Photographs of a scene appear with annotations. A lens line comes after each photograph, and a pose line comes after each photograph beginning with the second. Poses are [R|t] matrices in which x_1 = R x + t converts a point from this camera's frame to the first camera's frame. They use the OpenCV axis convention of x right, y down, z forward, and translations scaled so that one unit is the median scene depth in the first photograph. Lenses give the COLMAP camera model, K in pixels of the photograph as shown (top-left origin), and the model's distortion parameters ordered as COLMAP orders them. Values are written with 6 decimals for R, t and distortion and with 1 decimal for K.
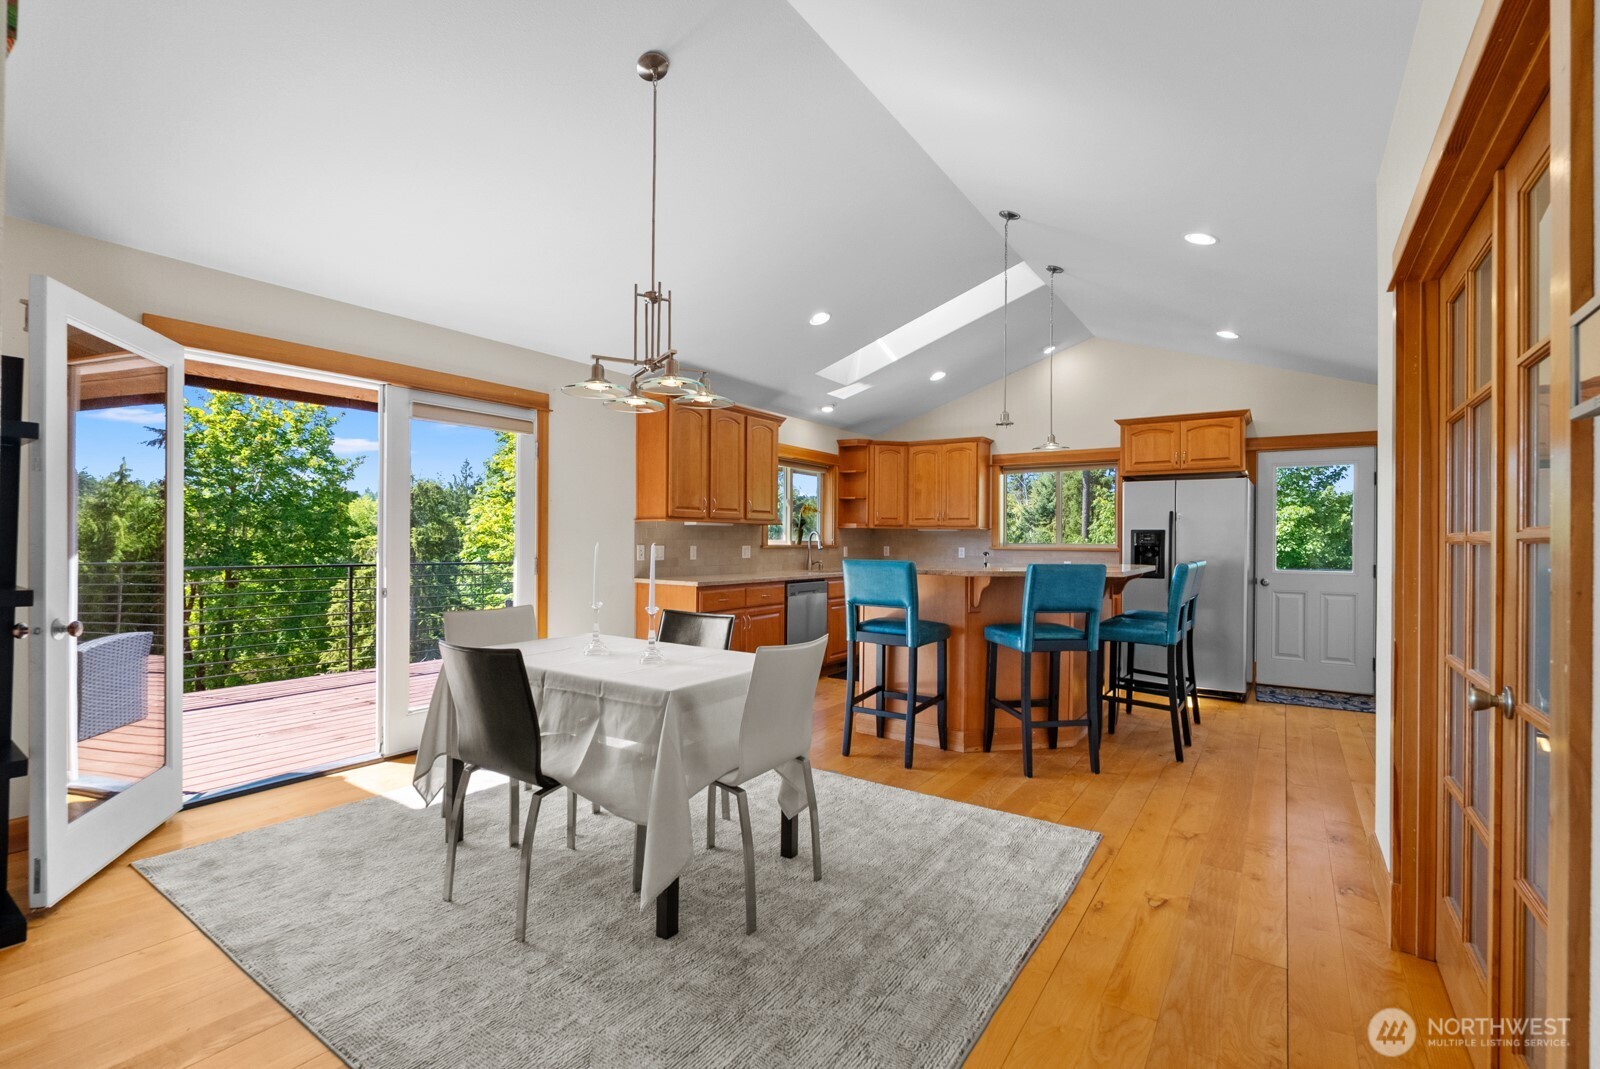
lens RADIAL K [[705.8, 0, 806.6], [0, 705.8, 534.3], [0, 0, 1]] dist [-0.004466, -0.000095]
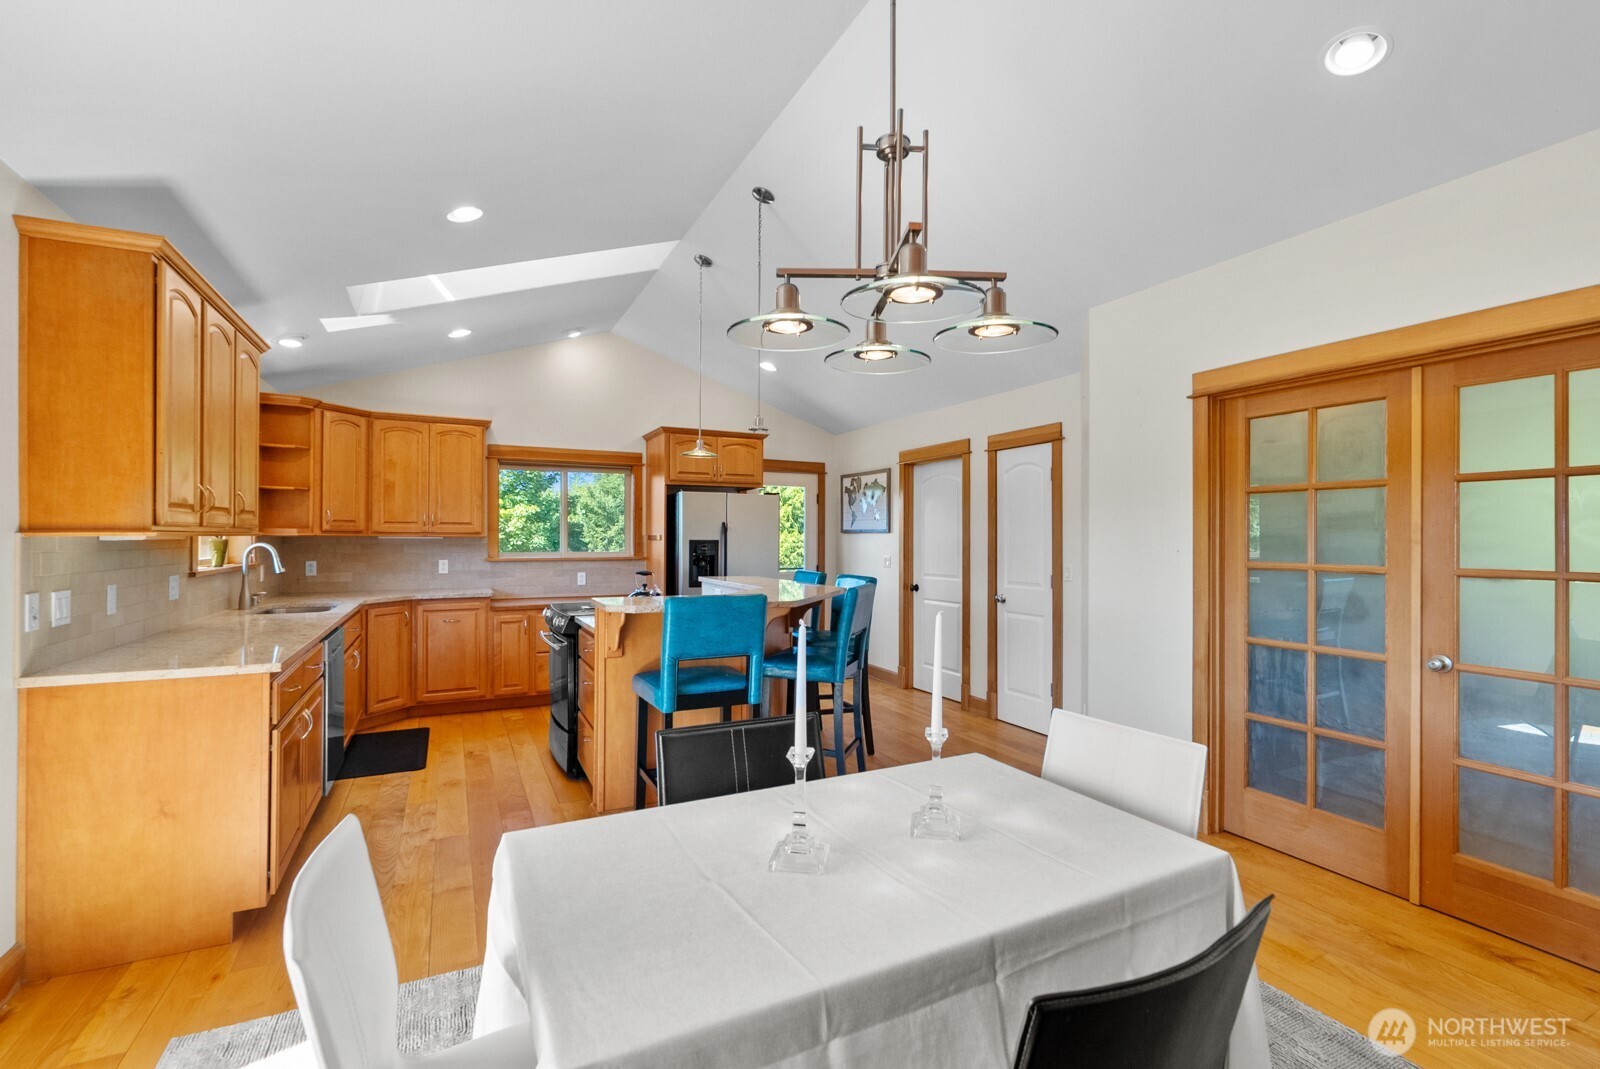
lens RADIAL K [[705.8, 0, 806.6], [0, 705.8, 534.3], [0, 0, 1]] dist [-0.004466, -0.000095]
pose [[0.487400, -0.003396, 0.873172, -0.266131], [-0.006392, 0.999952, 0.007457, -0.018011], [-0.873155, -0.009216, 0.487355, 0.291876]]
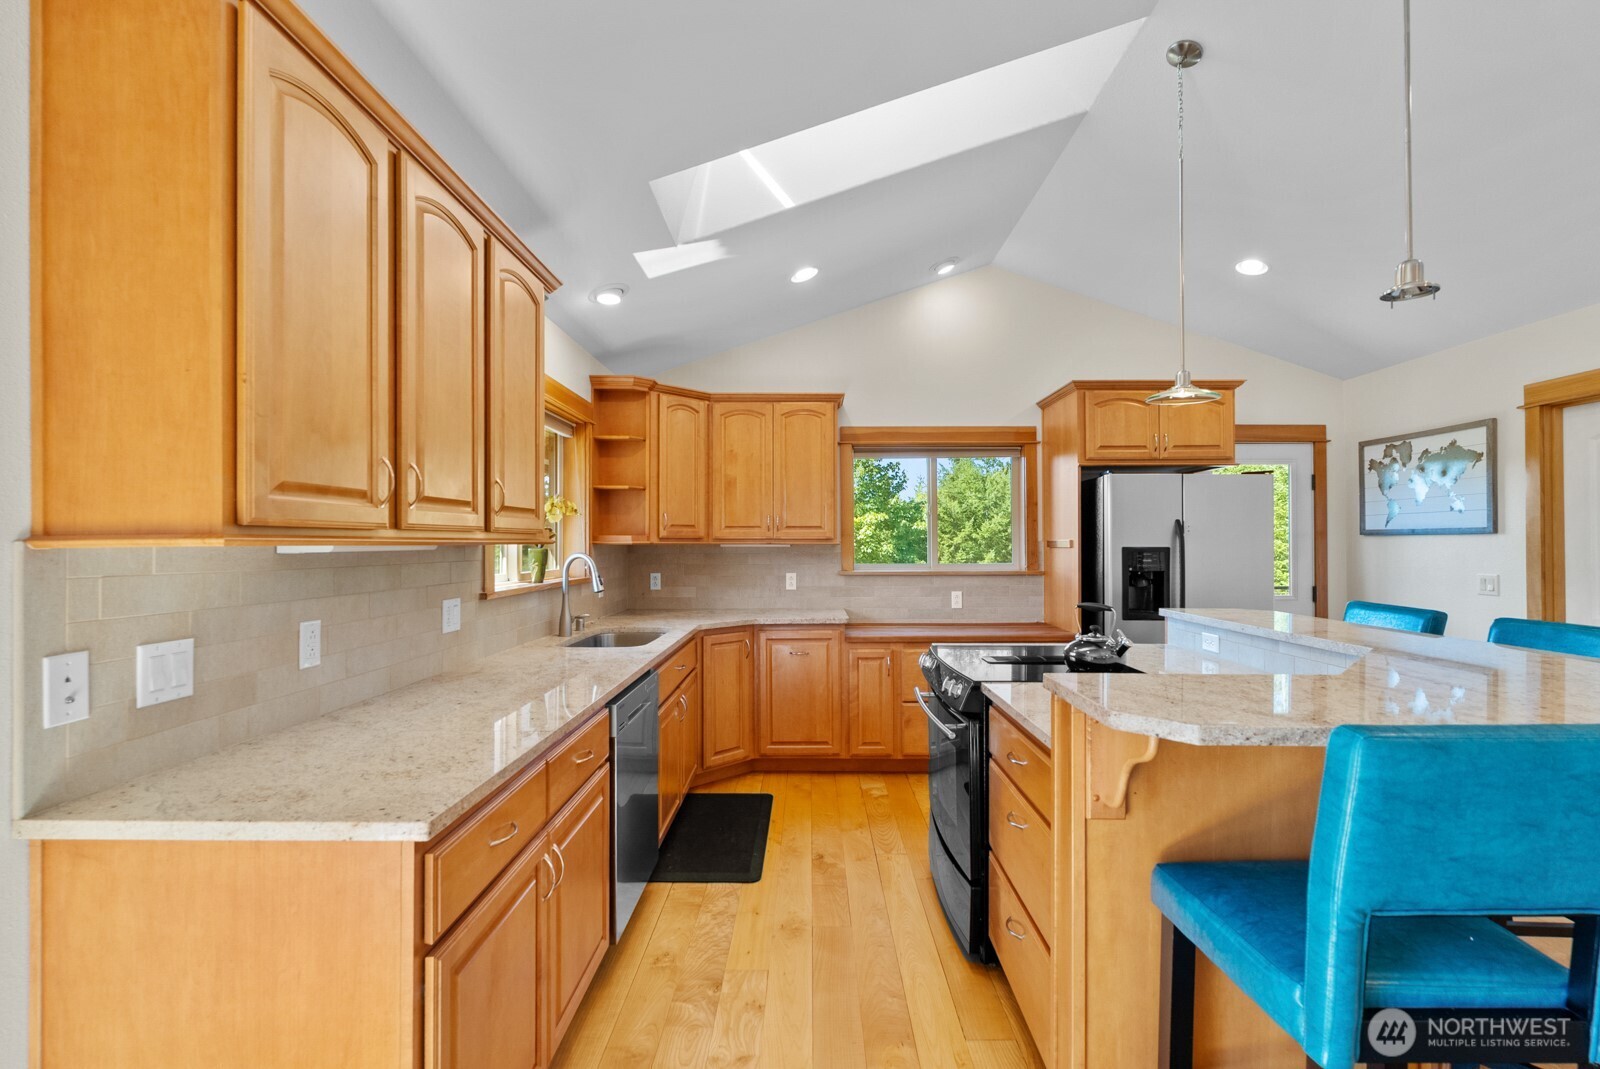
lens RADIAL K [[705.8, 0, 806.6], [0, 705.8, 534.3], [0, 0, 1]] dist [-0.004466, -0.000095]
pose [[0.832038, -0.003303, 0.554709, -0.116873], [0.005052, 0.999986, -0.001623, -0.014844], [-0.554696, 0.004153, 0.832043, 0.493029]]
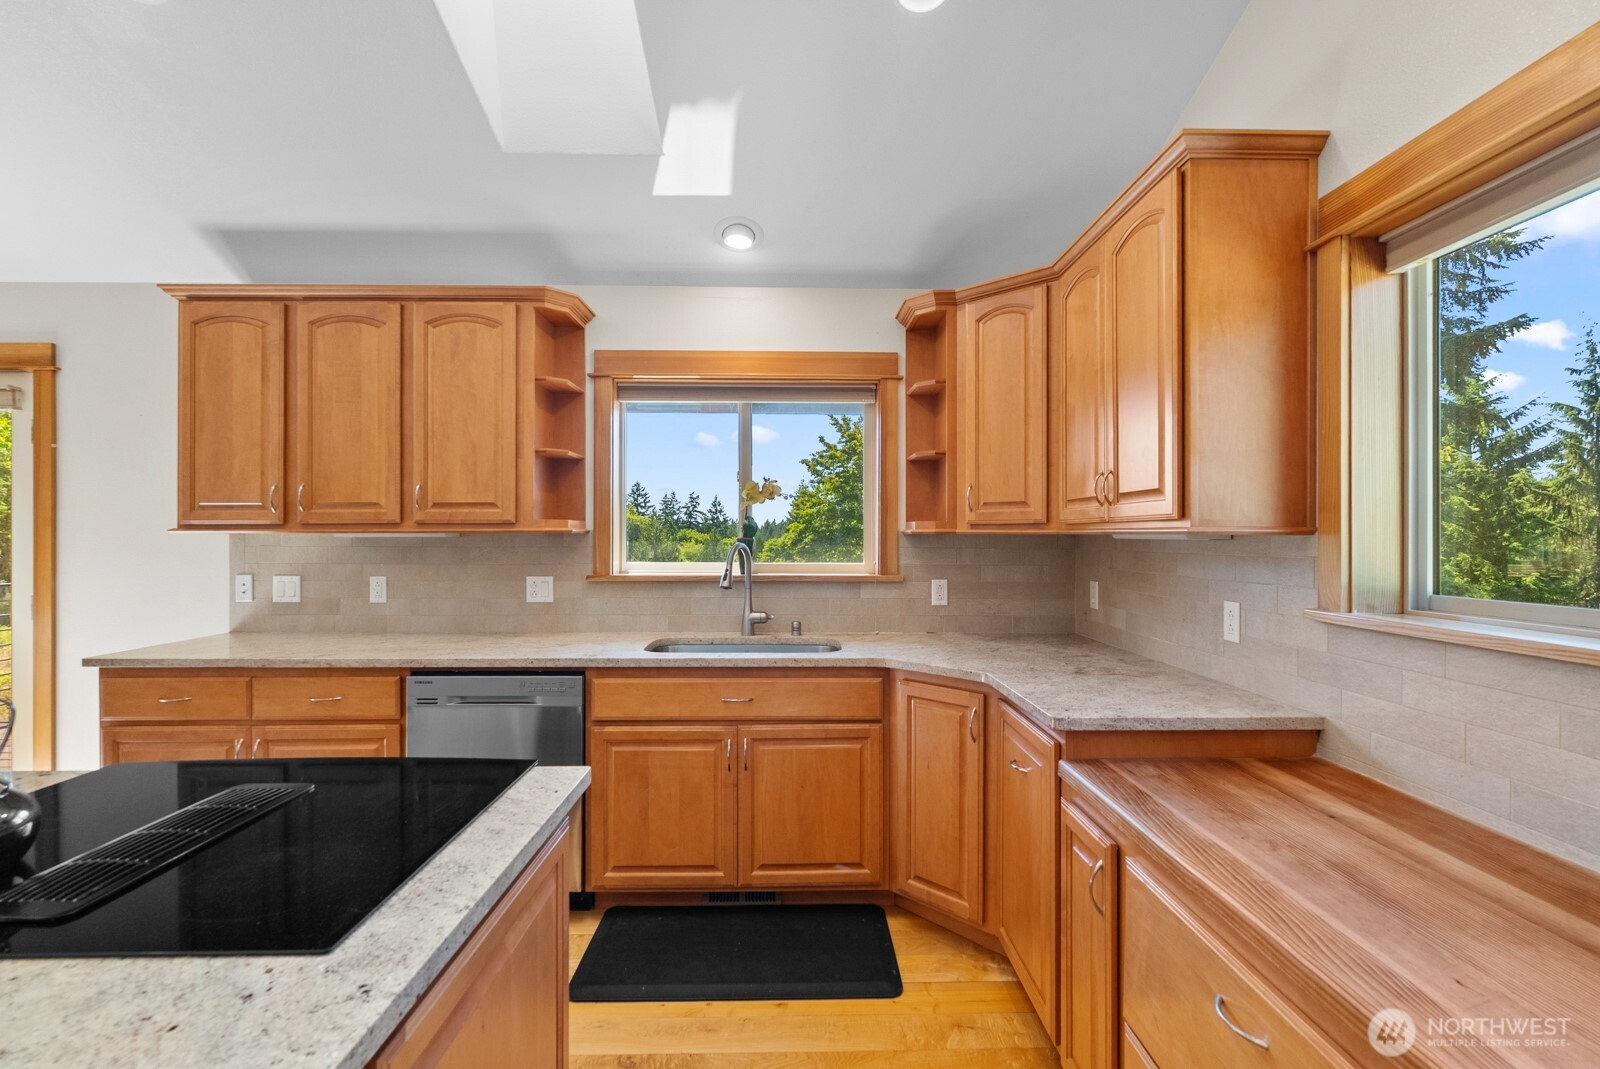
lens RADIAL K [[705.8, 0, 806.6], [0, 705.8, 534.3], [0, 0, 1]] dist [-0.004466, -0.000095]
pose [[0.580010, -0.010082, -0.814547, 0.354318], [0.010822, 0.999931, -0.004671, -0.007192], [0.814537, -0.006106, 0.580079, 0.744608]]
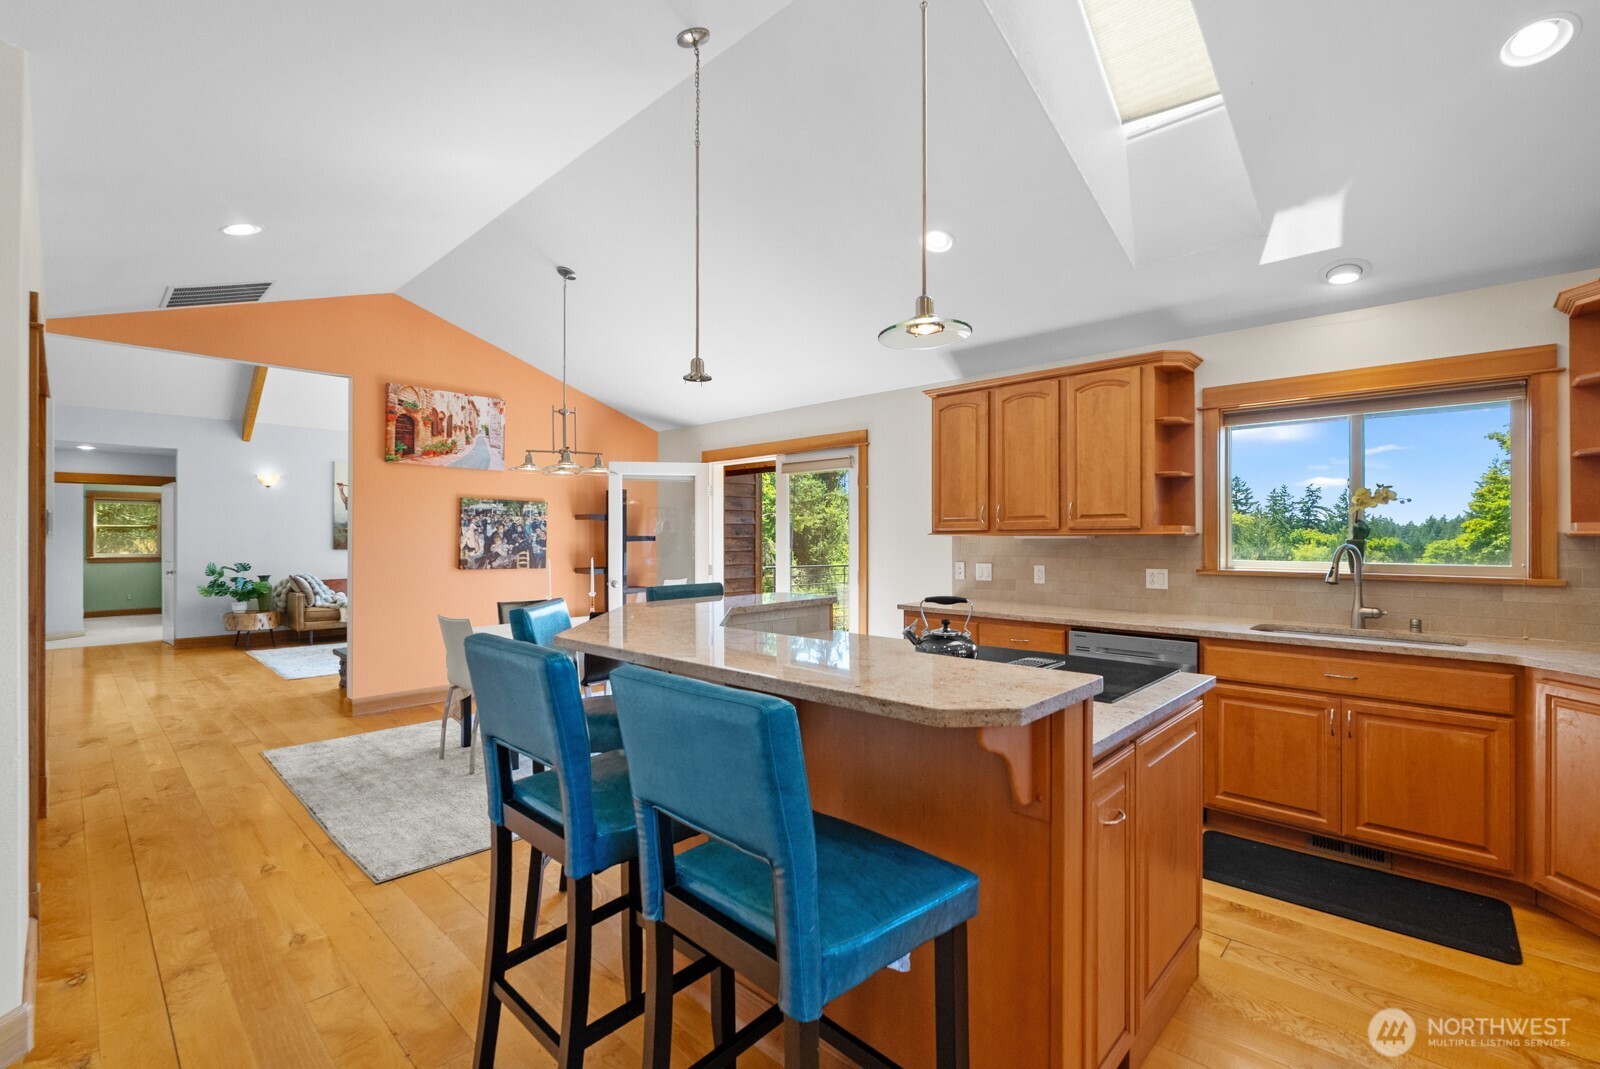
lens RADIAL K [[705.8, 0, 806.6], [0, 705.8, 534.3], [0, 0, 1]] dist [-0.004466, -0.000095]
pose [[-0.163531, -0.011898, -0.986466, 0.498307], [0.006151, 0.999896, -0.013080, -0.007061], [0.986519, -0.008206, -0.163441, 0.682373]]
